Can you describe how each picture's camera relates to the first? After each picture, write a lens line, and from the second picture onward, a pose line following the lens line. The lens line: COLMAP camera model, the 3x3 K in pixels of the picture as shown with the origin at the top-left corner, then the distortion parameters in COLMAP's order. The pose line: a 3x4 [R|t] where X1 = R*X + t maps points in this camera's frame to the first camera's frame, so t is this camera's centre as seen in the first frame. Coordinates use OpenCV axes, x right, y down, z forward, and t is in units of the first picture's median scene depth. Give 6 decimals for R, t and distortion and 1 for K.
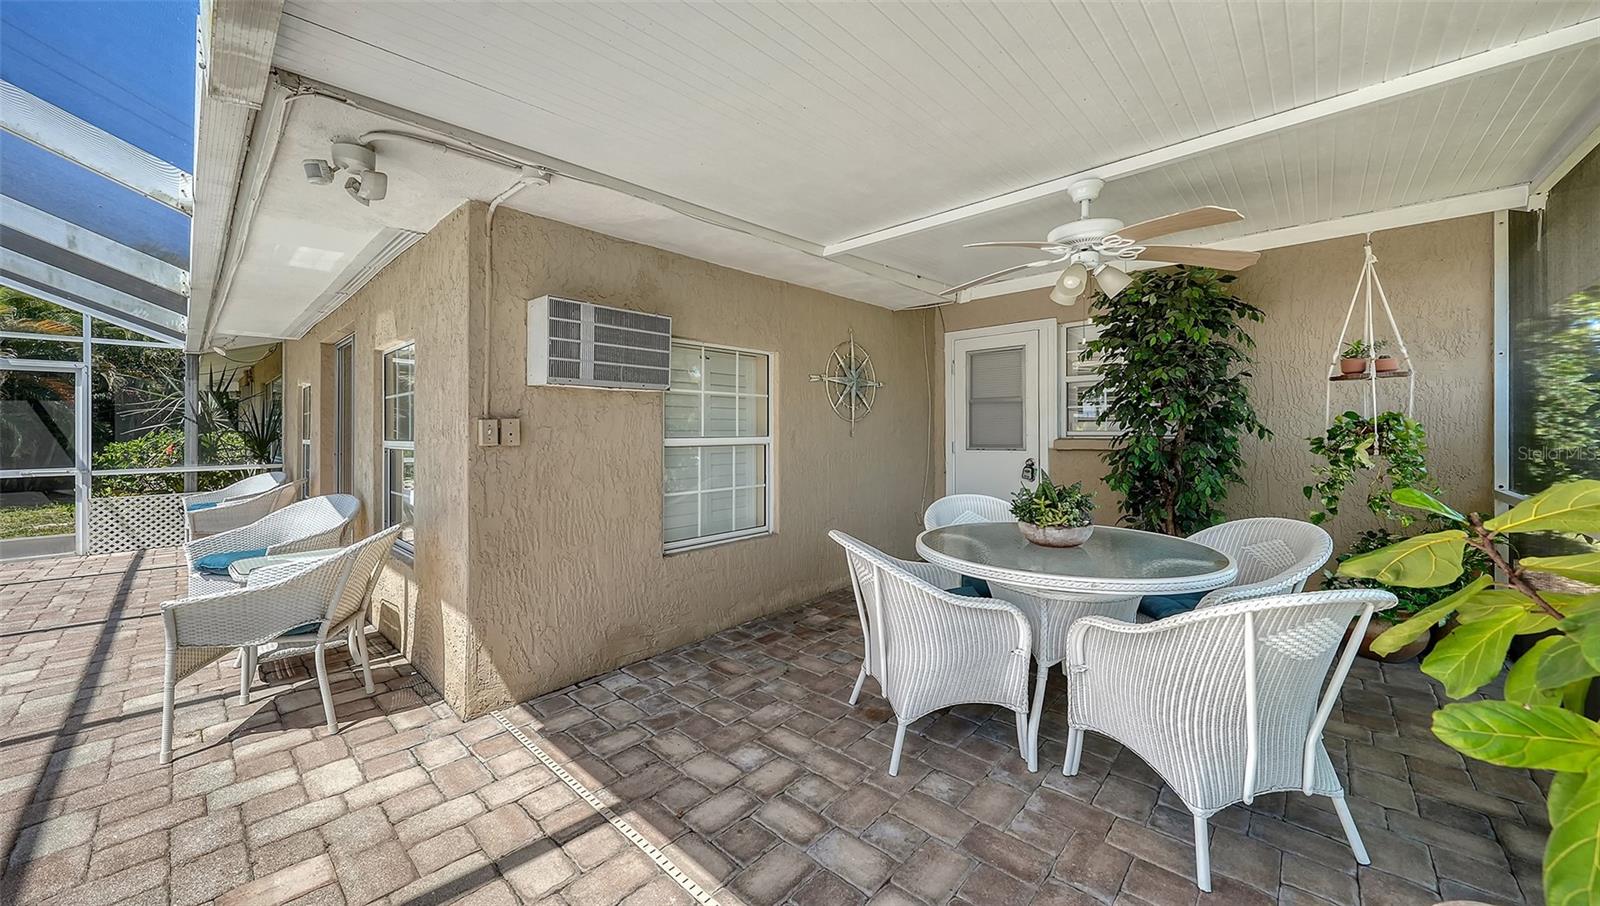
lens RADIAL K [[571.4, 0, 796.4], [0, 571.4, 441.3], [0, 0, 1]] dist [-0.026244, 0.005945]
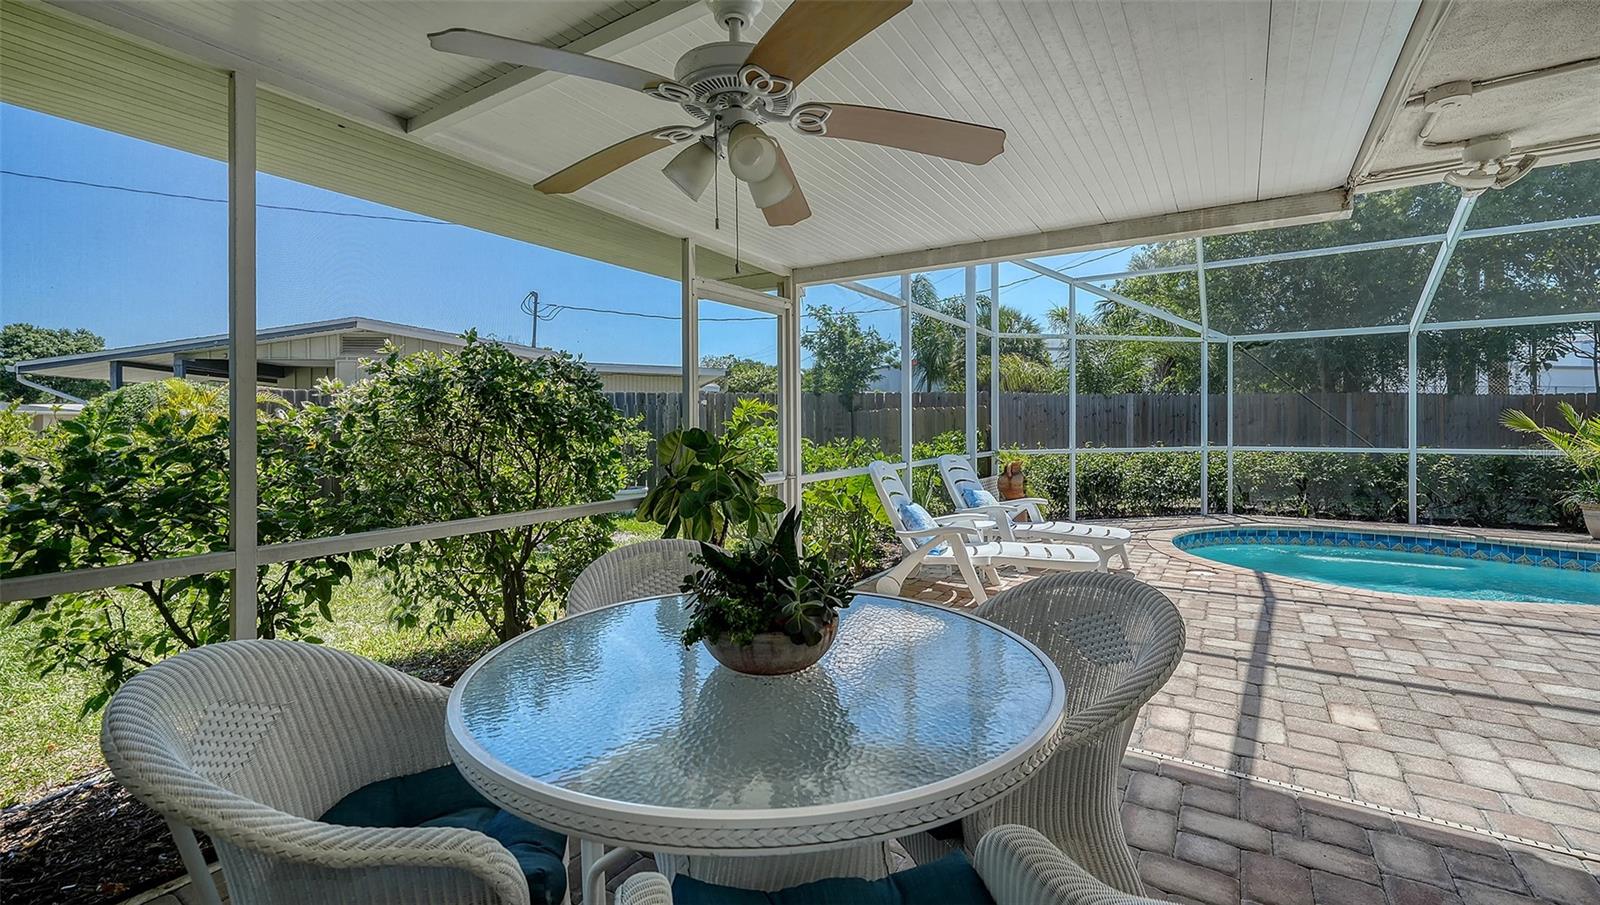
lens RADIAL K [[666.8, 0, 784.7], [0, 666.8, 425.3], [0, 0, 1]] dist [0.000577, -0.000017]
pose [[-0.988944, 0.015634, -0.147465, 0.451903], [0.012223, 0.999637, 0.024011, -0.031670], [0.147787, 0.021943, -0.988776, 1.341792]]
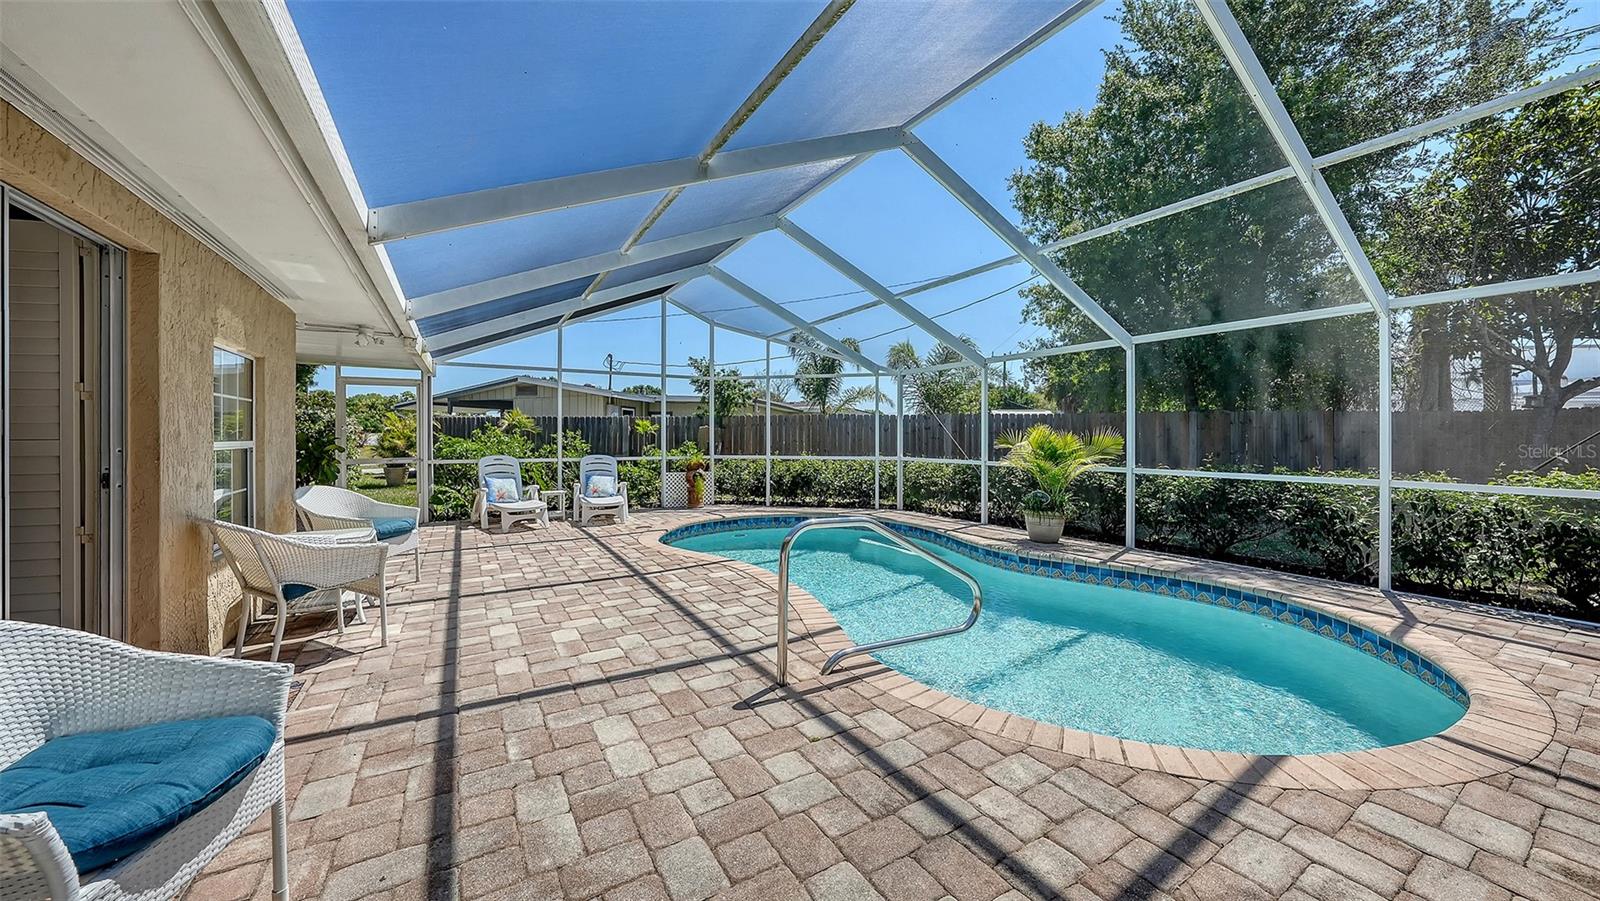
lens RADIAL K [[559.9, 0, 798.3], [0, 559.9, 442.8], [0, 0, 1]] dist [-0.015693, 0.000305]
pose [[-0.958383, 0.002143, 0.285479, -2.339668], [0.010362, 0.999574, 0.027281, -0.016512], [-0.285299, 0.029103, -0.957997, 1.944421]]
